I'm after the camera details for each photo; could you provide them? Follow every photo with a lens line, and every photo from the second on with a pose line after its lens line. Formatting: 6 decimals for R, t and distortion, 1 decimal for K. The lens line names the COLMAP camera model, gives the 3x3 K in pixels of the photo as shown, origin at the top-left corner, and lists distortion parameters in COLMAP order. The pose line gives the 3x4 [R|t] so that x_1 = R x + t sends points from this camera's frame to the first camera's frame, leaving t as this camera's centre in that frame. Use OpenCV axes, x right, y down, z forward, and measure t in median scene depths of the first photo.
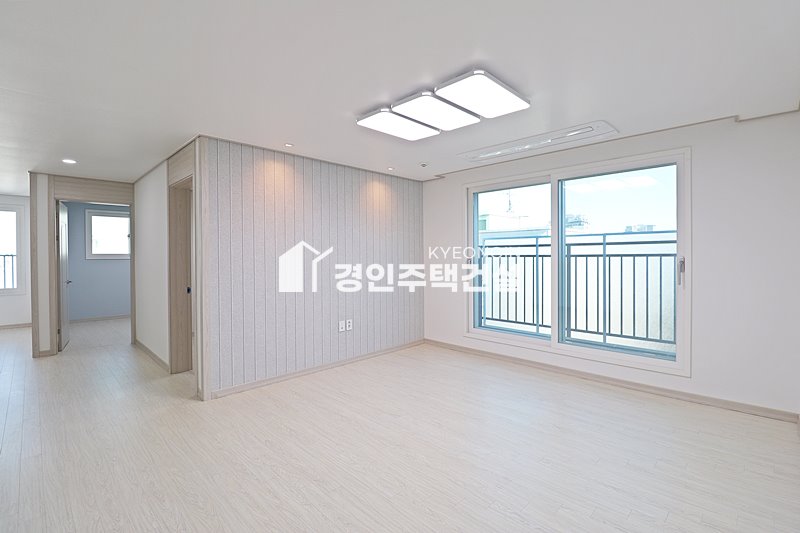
lens RADIAL K [[369.7, 0, 407.4], [0, 369.7, 257.7], [0, 0, 1]] dist [0.029213, -0.000008]
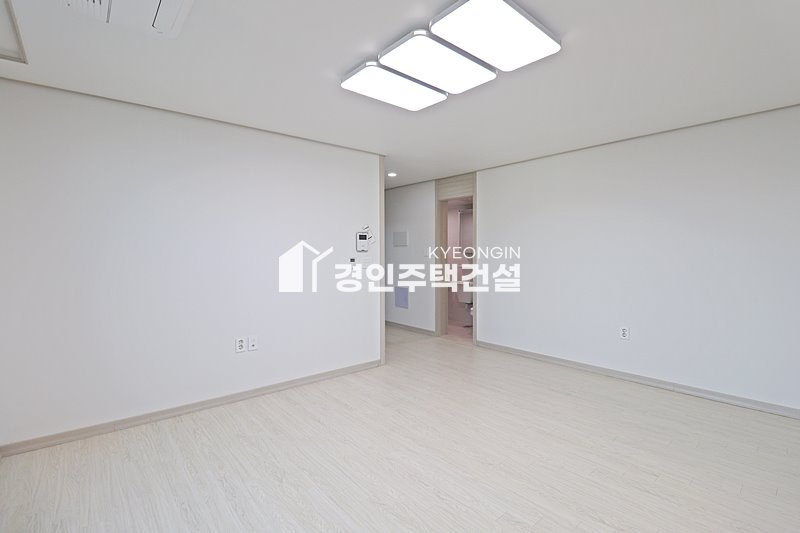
lens RADIAL K [[372.5, 0, 407.2], [0, 372.5, 261.7], [0, 0, 1]] dist [-0.000428, -0.014859]
pose [[-0.996776, 0.006809, 0.079941, 0.056774], [0.009184, 0.999526, 0.029388, -0.004060], [-0.079703, 0.030028, -0.996366, 1.112147]]
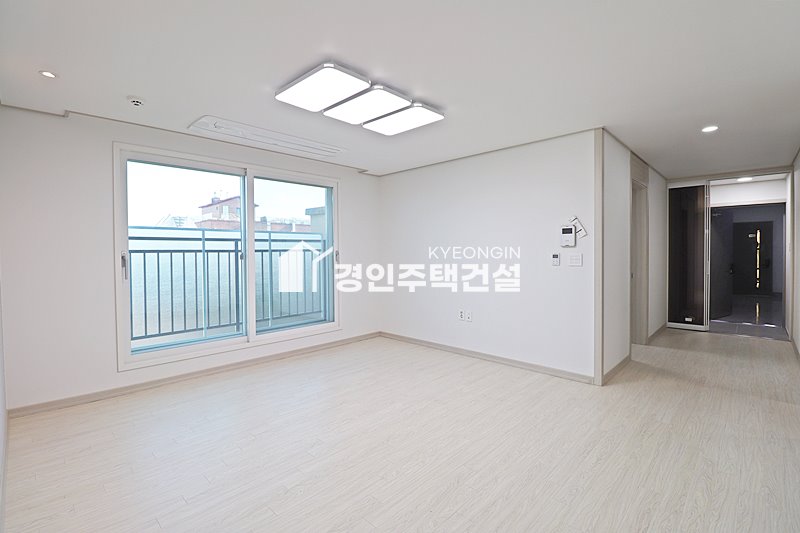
lens RADIAL K [[372.5, 0, 407.2], [0, 372.5, 261.7], [0, 0, 1]] dist [-0.000428, -0.014859]
pose [[-0.014375, -0.025744, 0.999565, -0.587978], [0.011505, 0.999598, 0.025910, 0.004062], [-0.999830, 0.011872, -0.014073, 0.565137]]
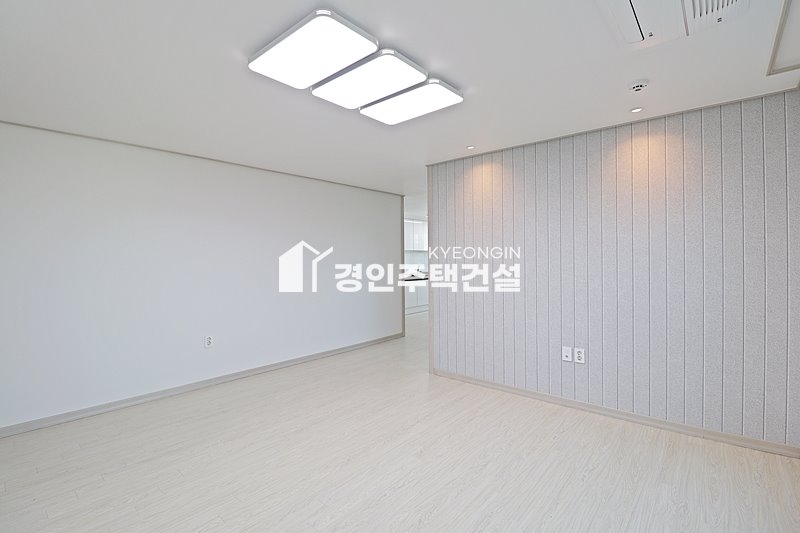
lens RADIAL K [[372.5, 0, 407.2], [0, 372.5, 261.7], [0, 0, 1]] dist [-0.000428, -0.014859]
pose [[0.079830, 0.013283, -0.996720, 0.550979], [0.003165, 0.999903, 0.013579, -0.011818], [0.996803, -0.004239, 0.079780, 0.633900]]
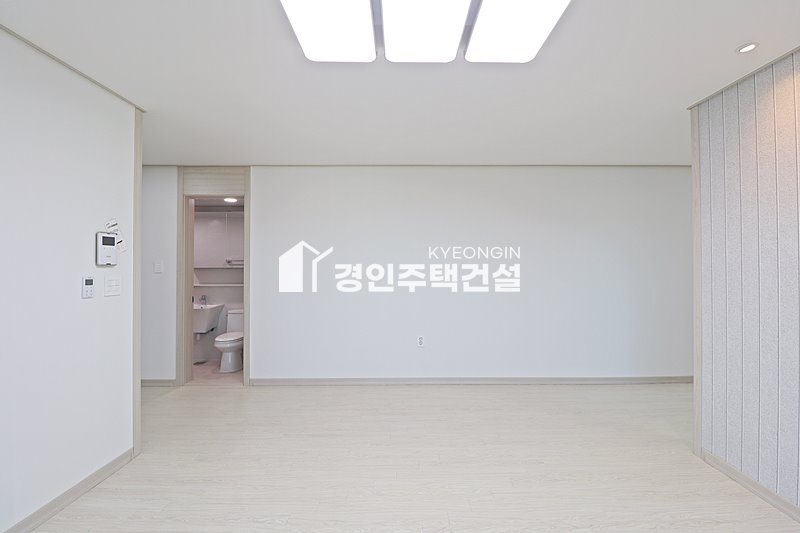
lens RADIAL K [[372.5, 0, 407.2], [0, 372.5, 261.7], [0, 0, 1]] dist [-0.000428, -0.014859]
pose [[-0.709291, 0.000568, -0.704916, 0.309844], [0.003606, 0.999990, -0.002823, -0.006314], [0.704907, -0.004544, -0.709285, 0.862982]]
